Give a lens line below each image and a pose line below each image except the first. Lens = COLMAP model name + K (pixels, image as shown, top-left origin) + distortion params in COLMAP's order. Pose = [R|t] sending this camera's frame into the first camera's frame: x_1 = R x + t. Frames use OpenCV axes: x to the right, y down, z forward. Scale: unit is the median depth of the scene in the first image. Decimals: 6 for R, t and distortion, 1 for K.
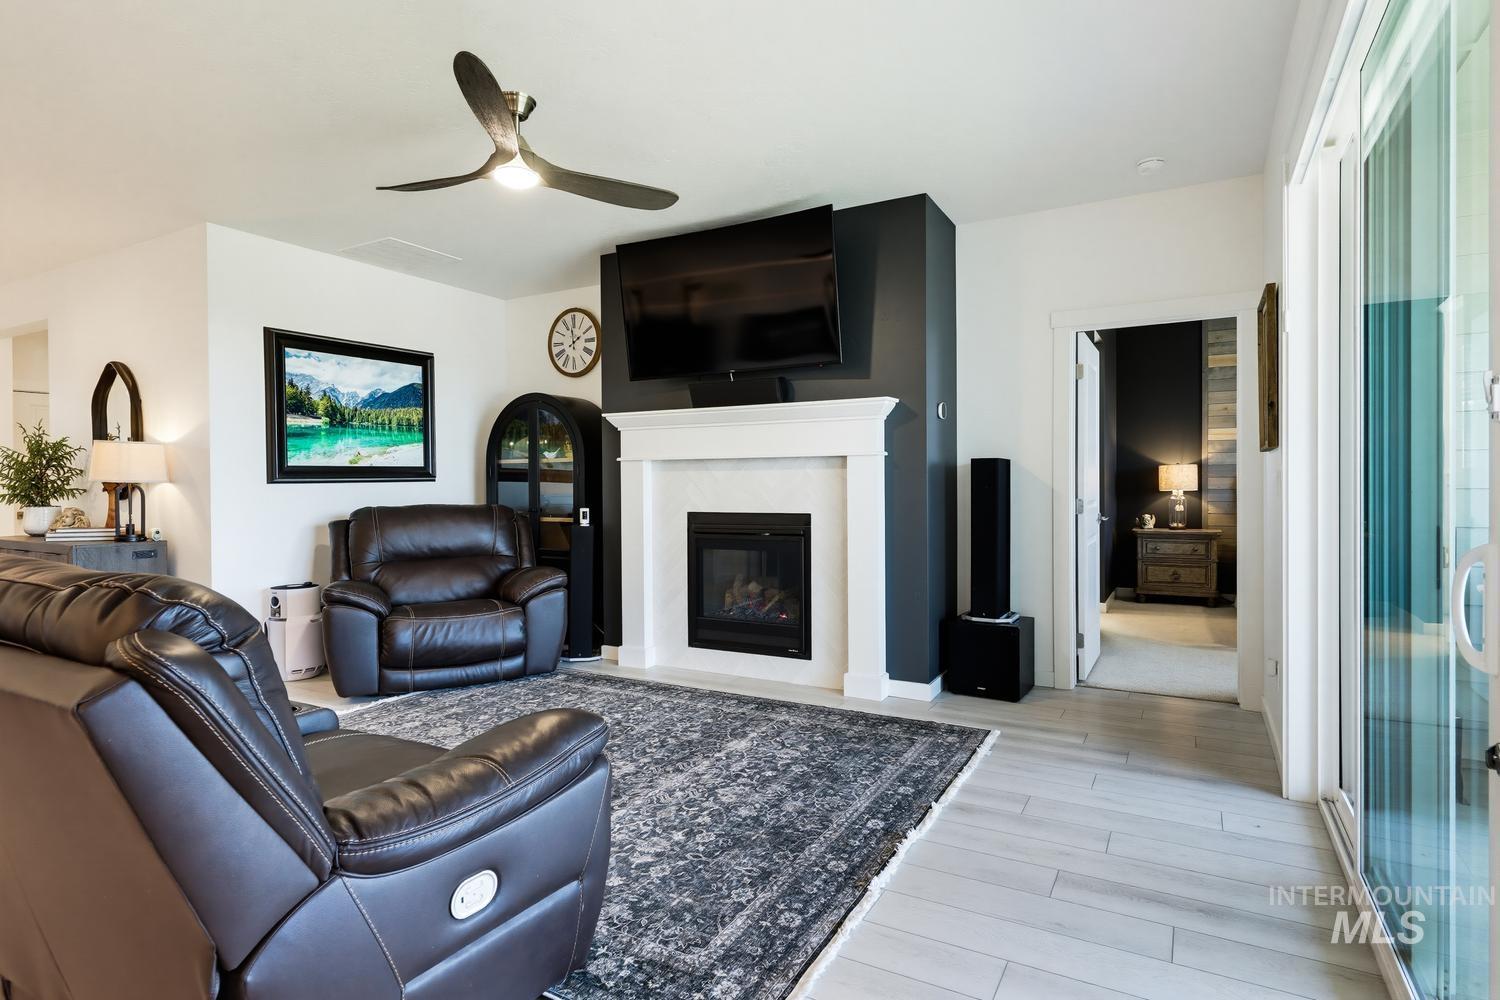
lens RADIAL K [[774.8, 0, 766.6], [0, 774.8, 491.1], [0, 0, 1]] dist [0.001660, 0.000072]
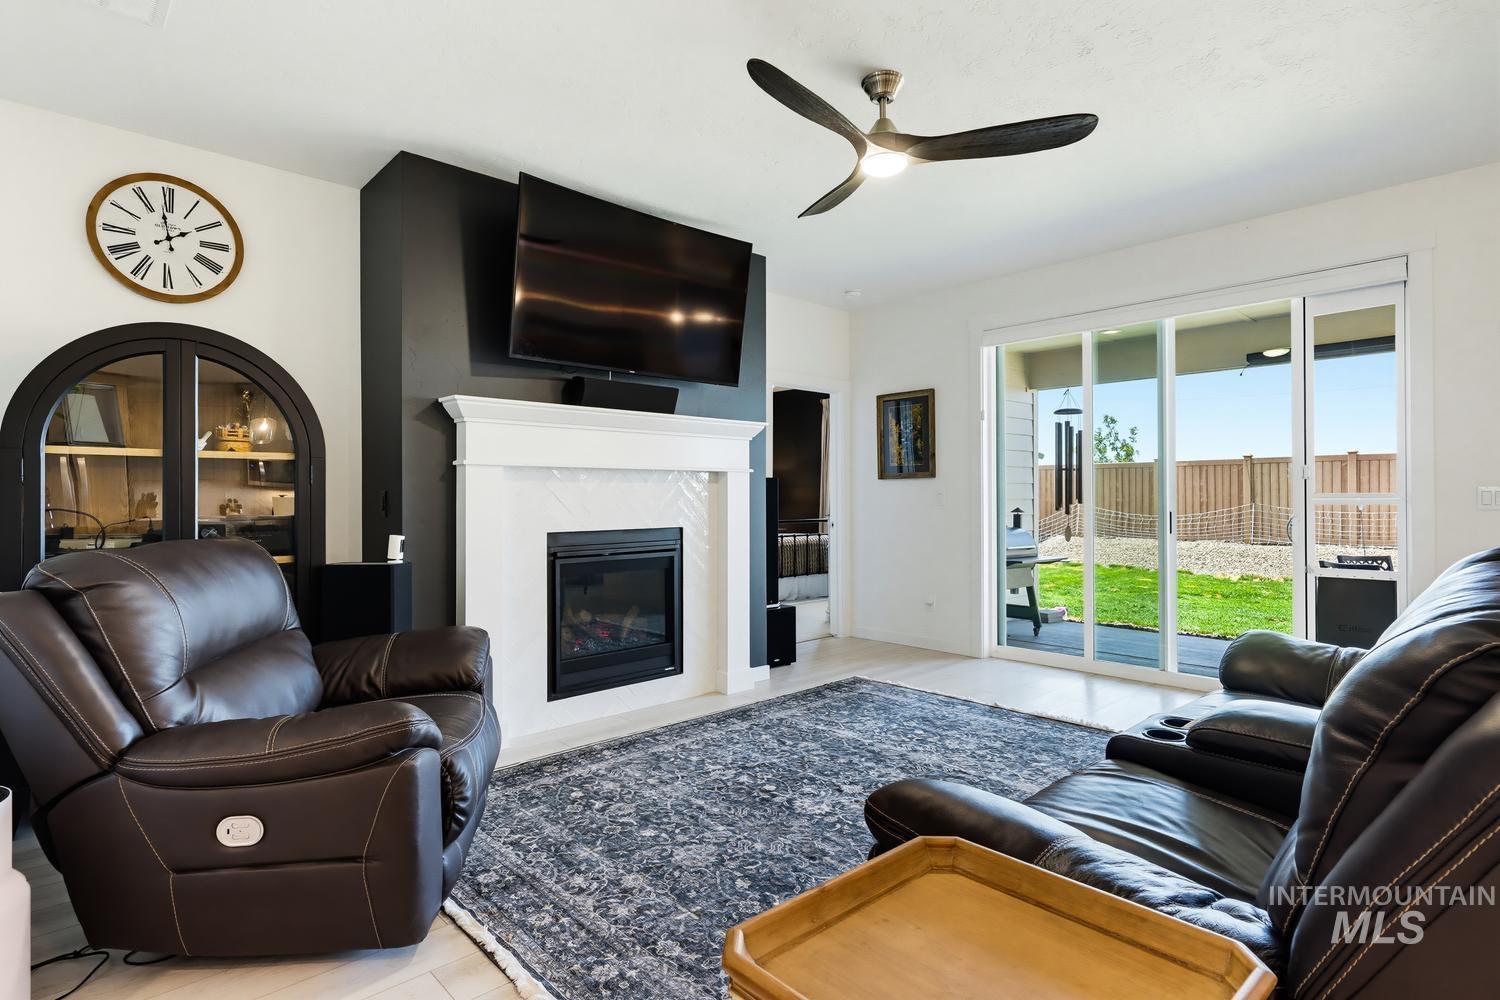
lens RADIAL K [[764.7, 0, 755.4], [0, 764.7, 493.6], [0, 0, 1]] dist [0.000404, -0.000157]
pose [[0.310902, 0.007166, 0.950415, -0.889693], [0.011870, 0.999864, -0.011422, -0.001833], [-0.950368, 0.014832, 0.310775, 0.624746]]
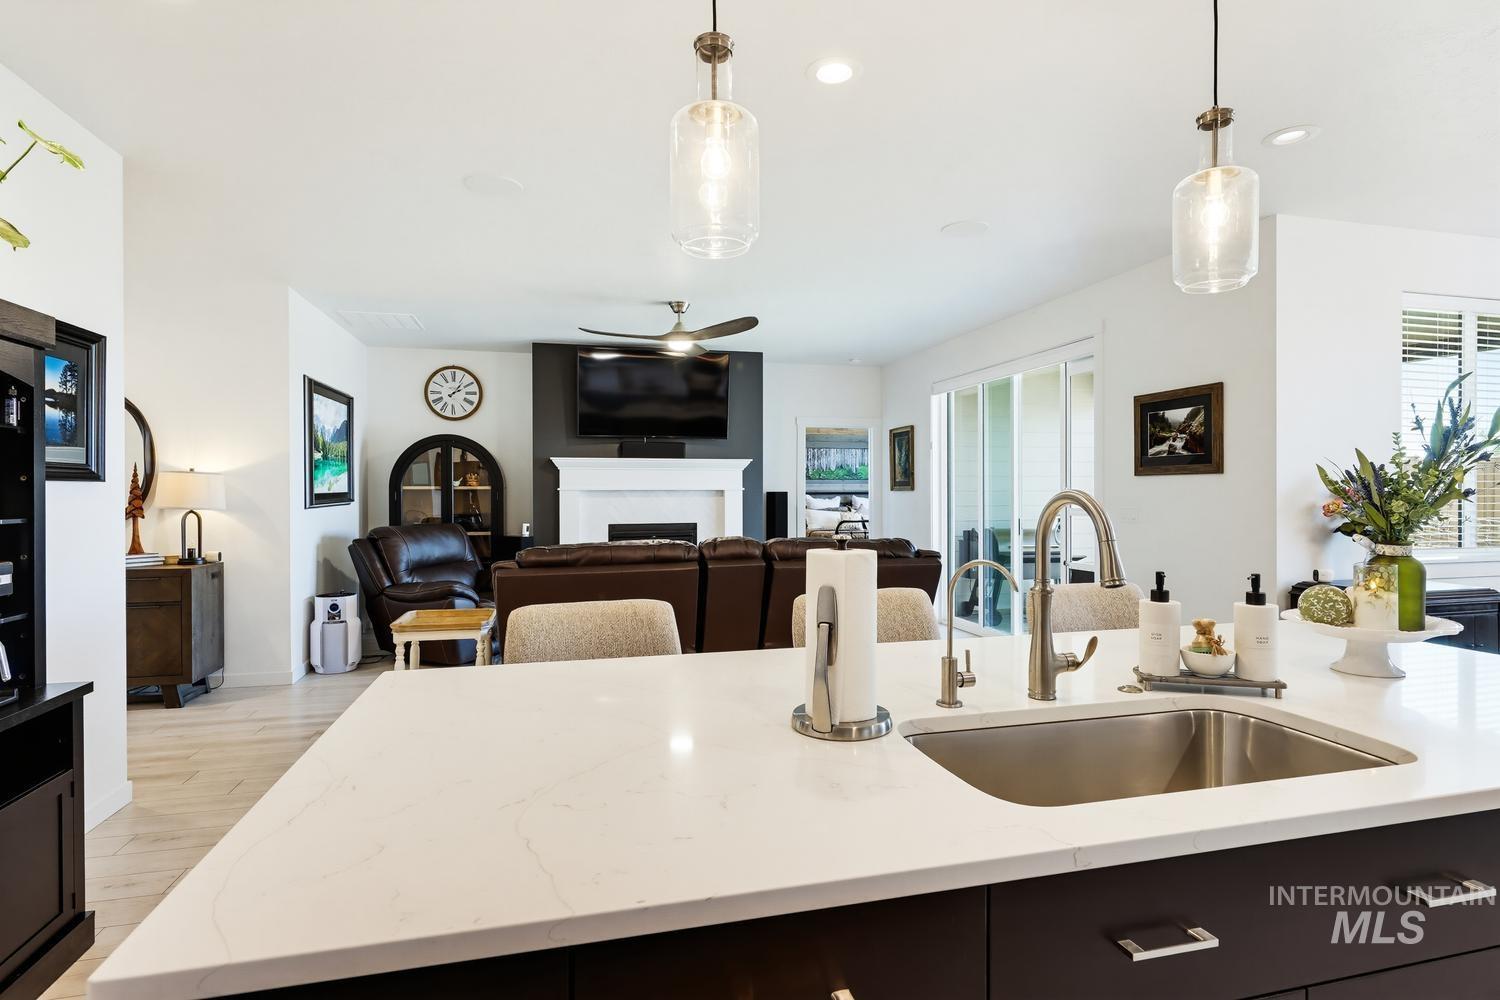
lens RADIAL K [[764.7, 0, 755.4], [0, 764.7, 493.6], [0, 0, 1]] dist [0.000404, -0.000157]
pose [[0.731832, 0.000912, 0.681484, -1.037796], [0.006555, 0.999943, -0.008379, -0.021595], [-0.681453, 0.010599, 0.731785, -0.338072]]
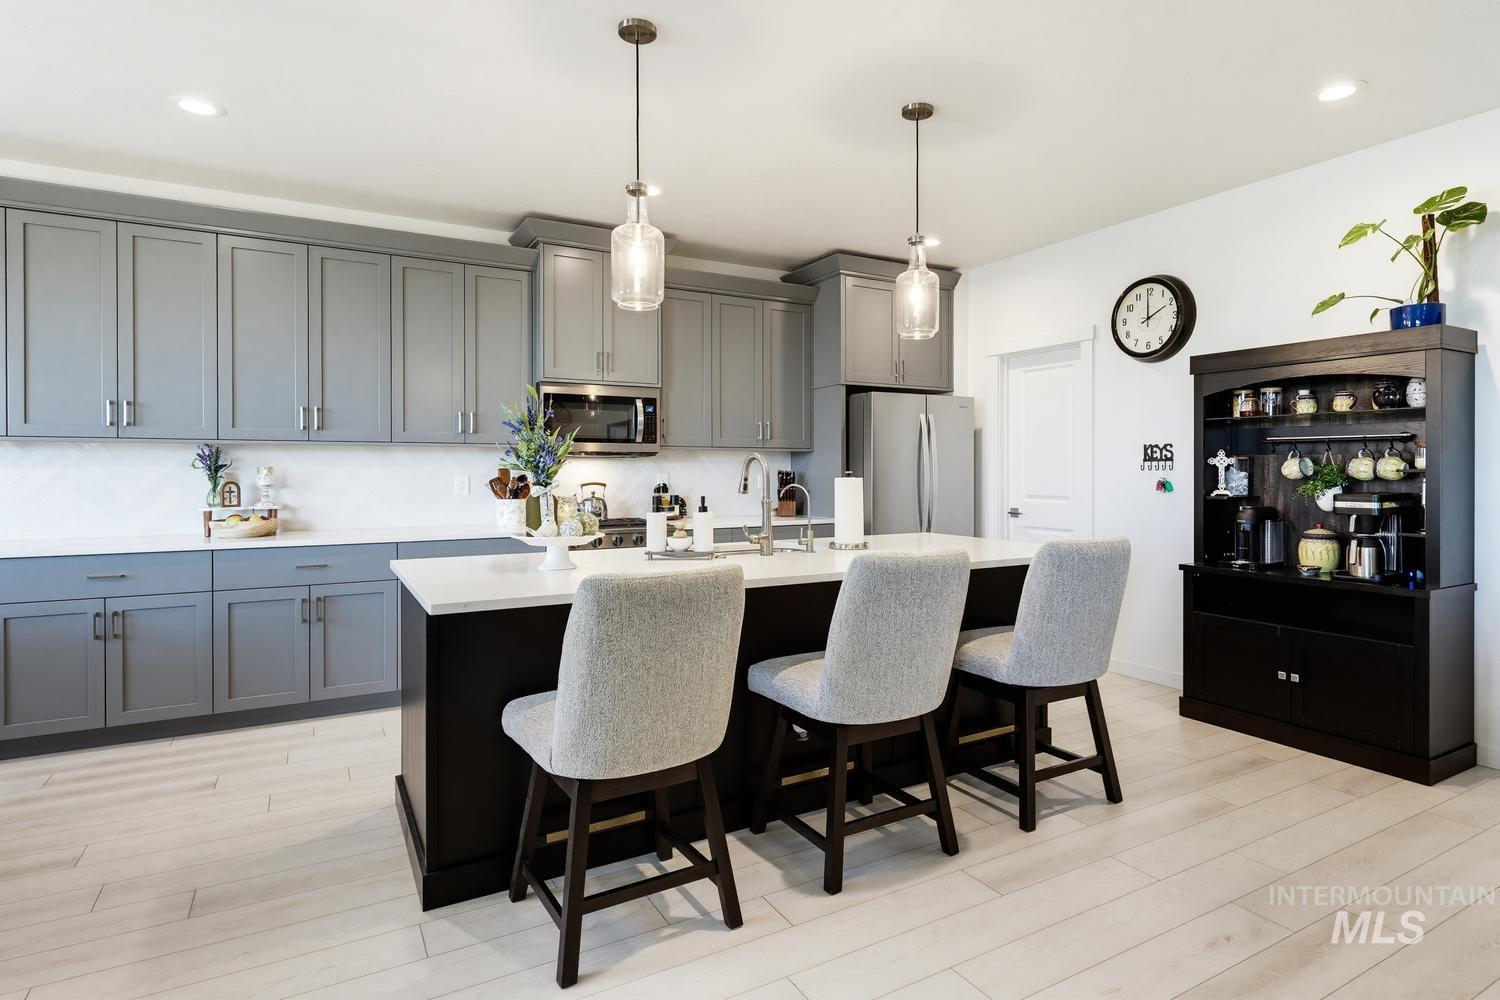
lens RADIAL K [[806.2, 0, 781.4], [0, 806.2, 476.0], [0, 0, 1]] dist [-0.000097, -0.000496]
pose [[-0.514377, 0.011118, -0.857492, -0.100154], [-0.004194, 0.999871, 0.015479, -0.015545], [0.857554, 0.011558, -0.514264, 0.215125]]
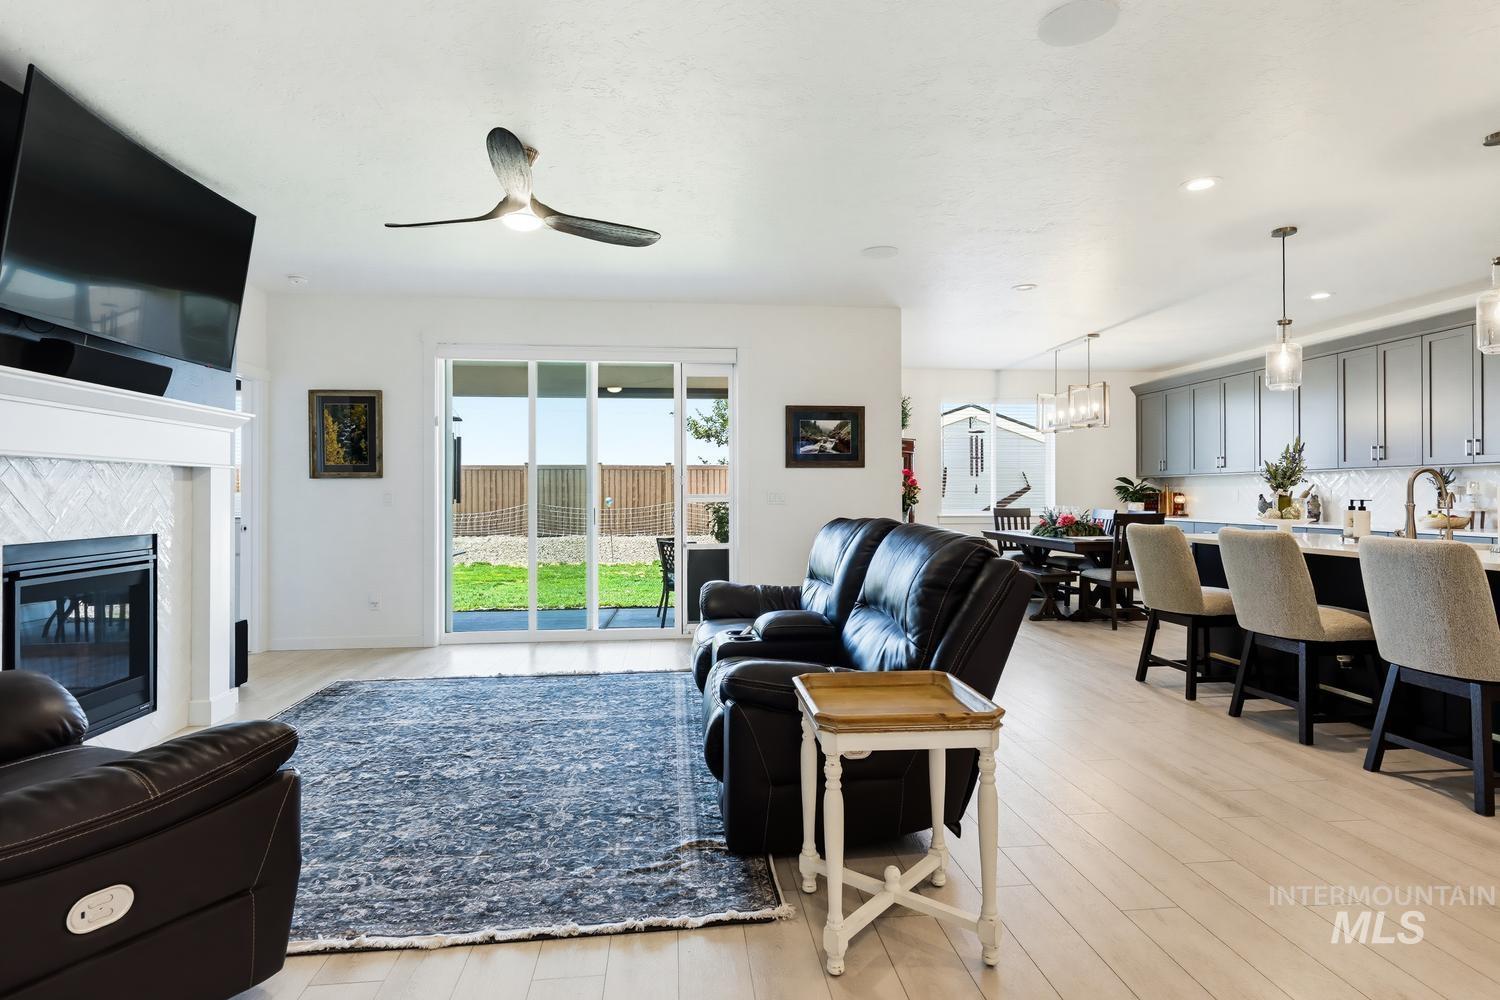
lens RADIAL K [[770.9, 0, 752.1], [0, 770.9, 490.1], [0, 0, 1]] dist [0.001481, -0.000108]
pose [[-0.566922, 0.010961, 0.823699, -1.025017], [0.013344, 0.999902, -0.004121, -0.005308], [-0.823664, 0.008656, -0.567013, 0.980127]]
